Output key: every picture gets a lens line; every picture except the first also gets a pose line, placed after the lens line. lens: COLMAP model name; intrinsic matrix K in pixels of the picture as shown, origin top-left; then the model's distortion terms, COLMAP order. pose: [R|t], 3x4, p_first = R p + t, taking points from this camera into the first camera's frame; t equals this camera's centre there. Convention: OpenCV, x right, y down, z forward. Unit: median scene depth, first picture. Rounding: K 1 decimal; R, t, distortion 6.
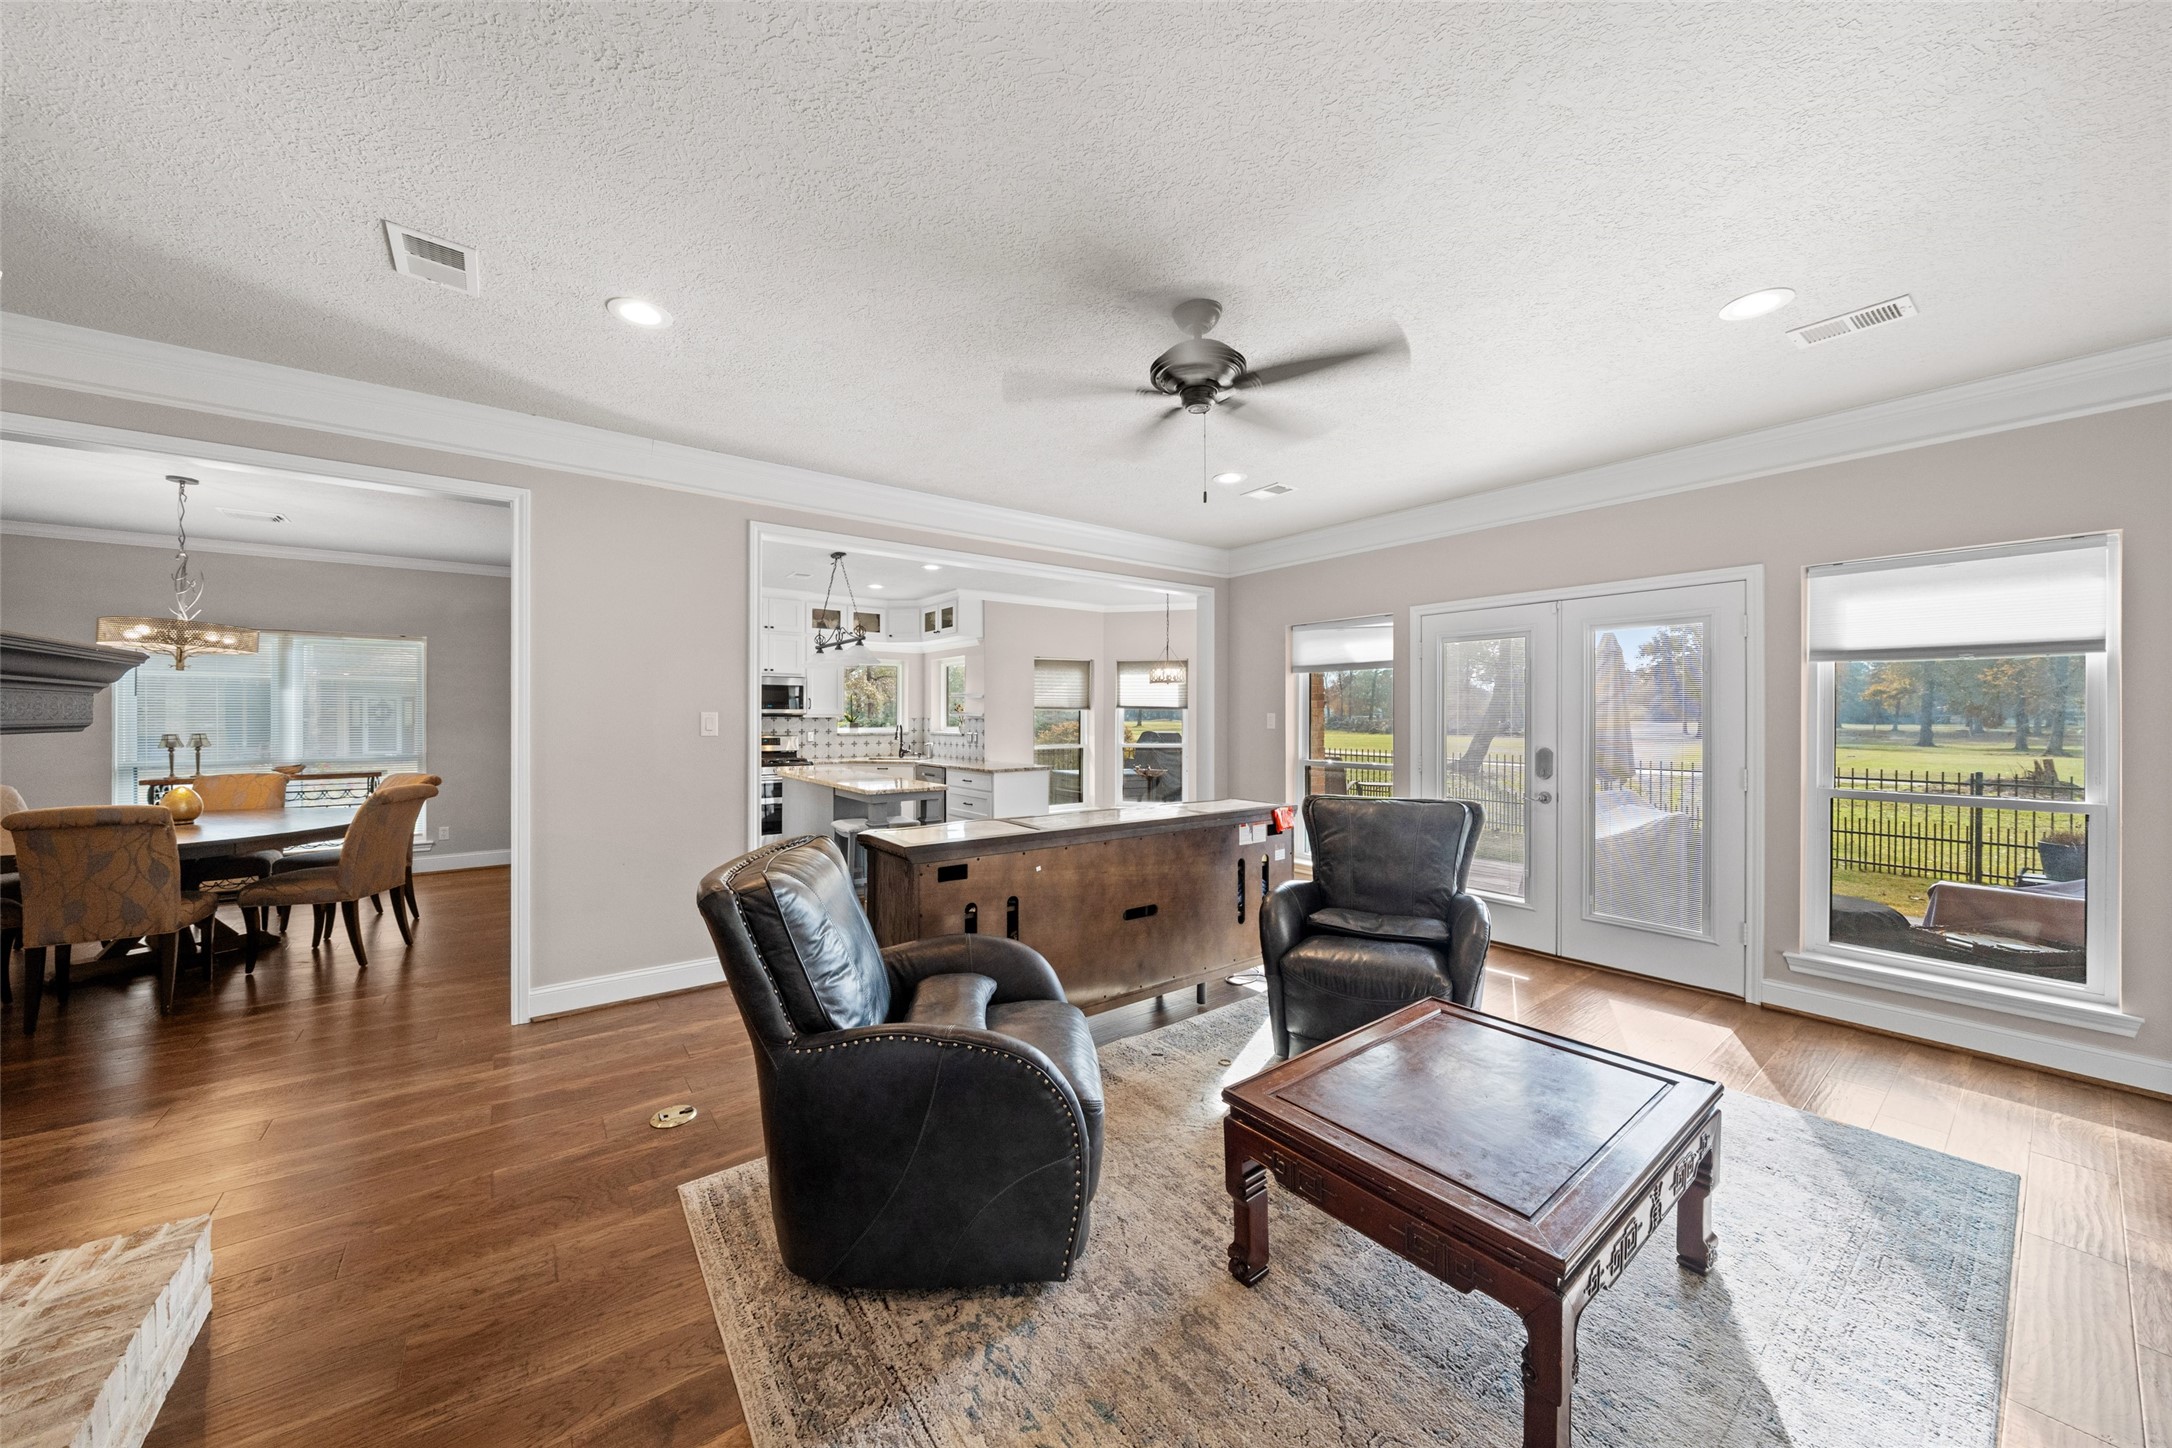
lens RADIAL K [[747.4, 0, 1095.4], [0, 747.4, 721.4], [0, 0, 1]] dist [-0.006783, 0.000295]
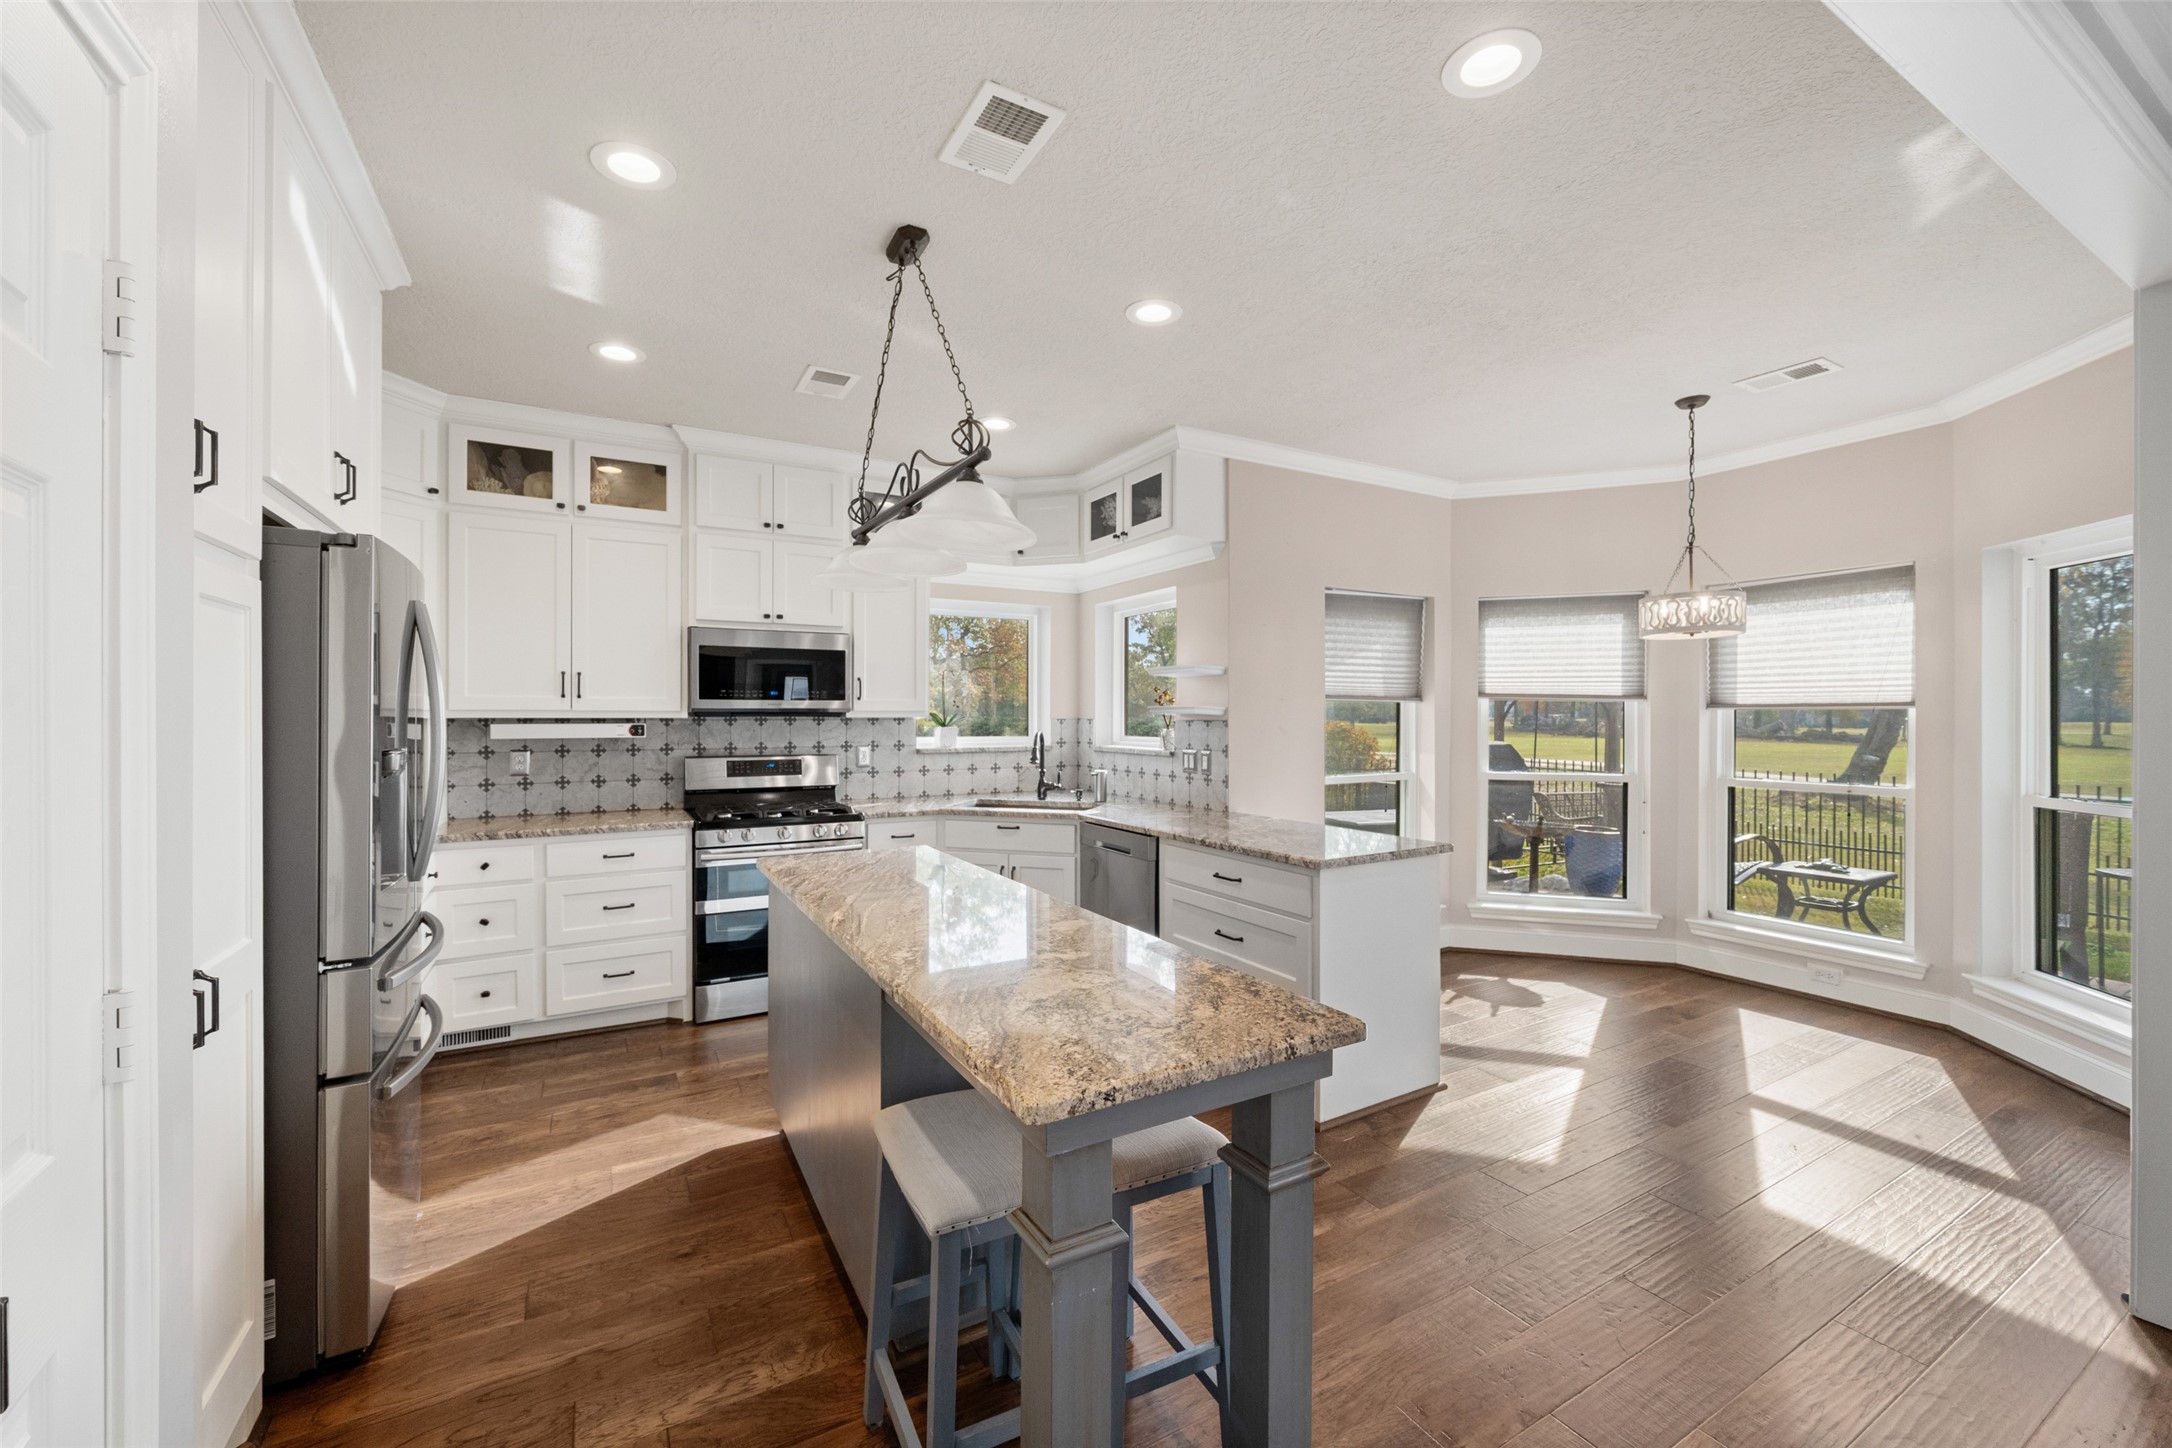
lens RADIAL K [[865.8, 0, 1092.5], [0, 865.8, 718.1], [0, 0, 1]] dist [-0.000787, -0.000397]
pose [[0.990089, -0.000313, -0.140442, -0.150047], [-0.000148, 0.999995, -0.003274, -0.003120], [0.140443, 0.003263, 0.990083, 0.451050]]
